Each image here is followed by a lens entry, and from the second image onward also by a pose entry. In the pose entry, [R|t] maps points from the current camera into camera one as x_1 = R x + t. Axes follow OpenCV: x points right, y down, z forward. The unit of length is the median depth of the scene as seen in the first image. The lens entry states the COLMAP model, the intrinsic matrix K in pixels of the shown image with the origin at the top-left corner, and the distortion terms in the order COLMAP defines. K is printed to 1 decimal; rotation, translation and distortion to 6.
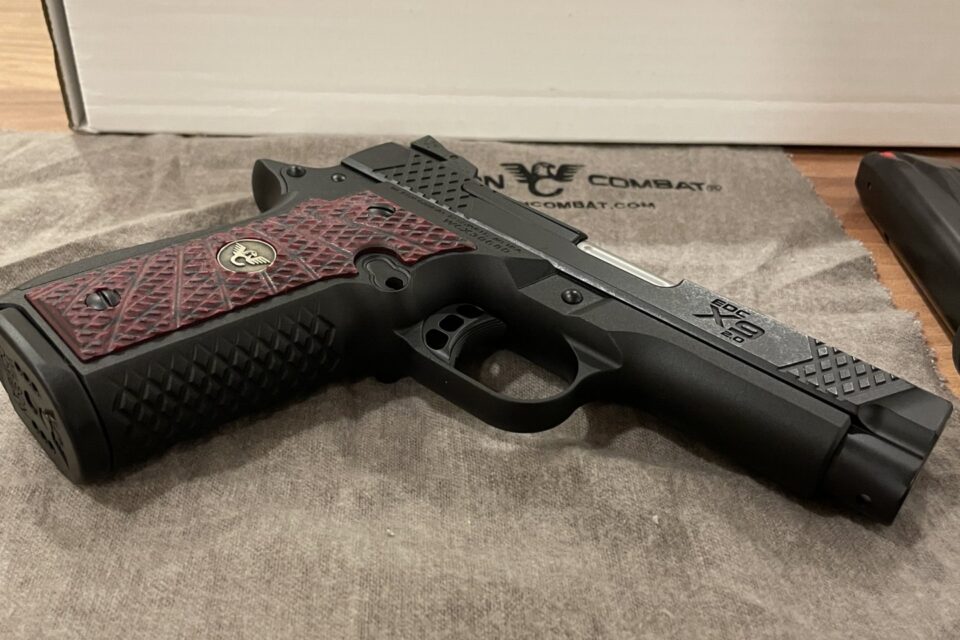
lens RADIAL K [[955.2, 0, 480.0], [0, 955.2, 320.0], [0, 0, 1]] dist [0.103839, -0.170967]
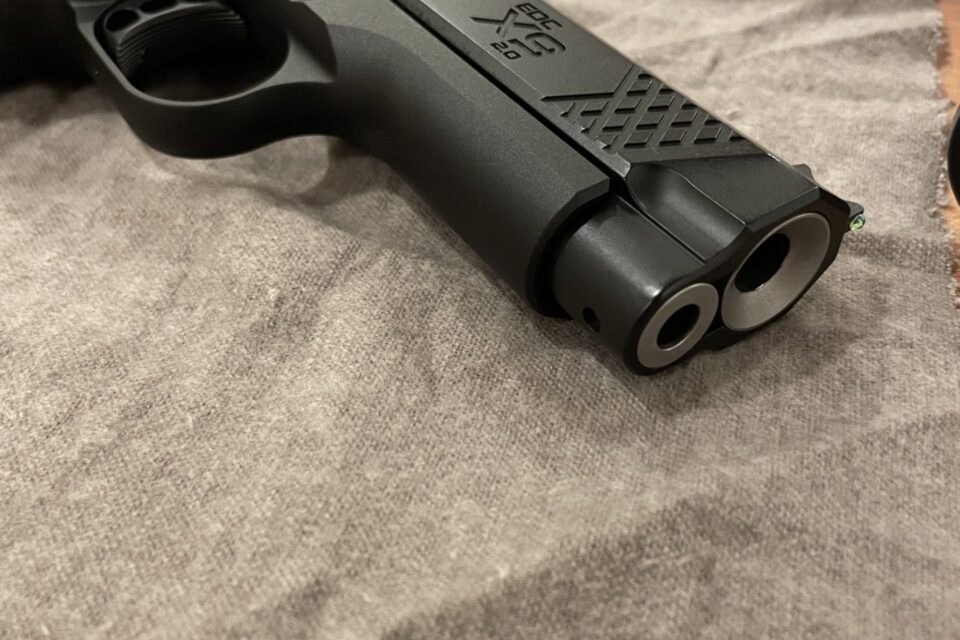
lens RADIAL K [[955.2, 0, 480.0], [0, 955.2, 320.0], [0, 0, 1]] dist [0.103839, -0.170967]
pose [[0.939988, 0.172344, -0.294482, 0.449753], [-0.142007, 0.982364, 0.121635, 0.112487], [0.310252, -0.072517, 0.947885, 0.387055]]
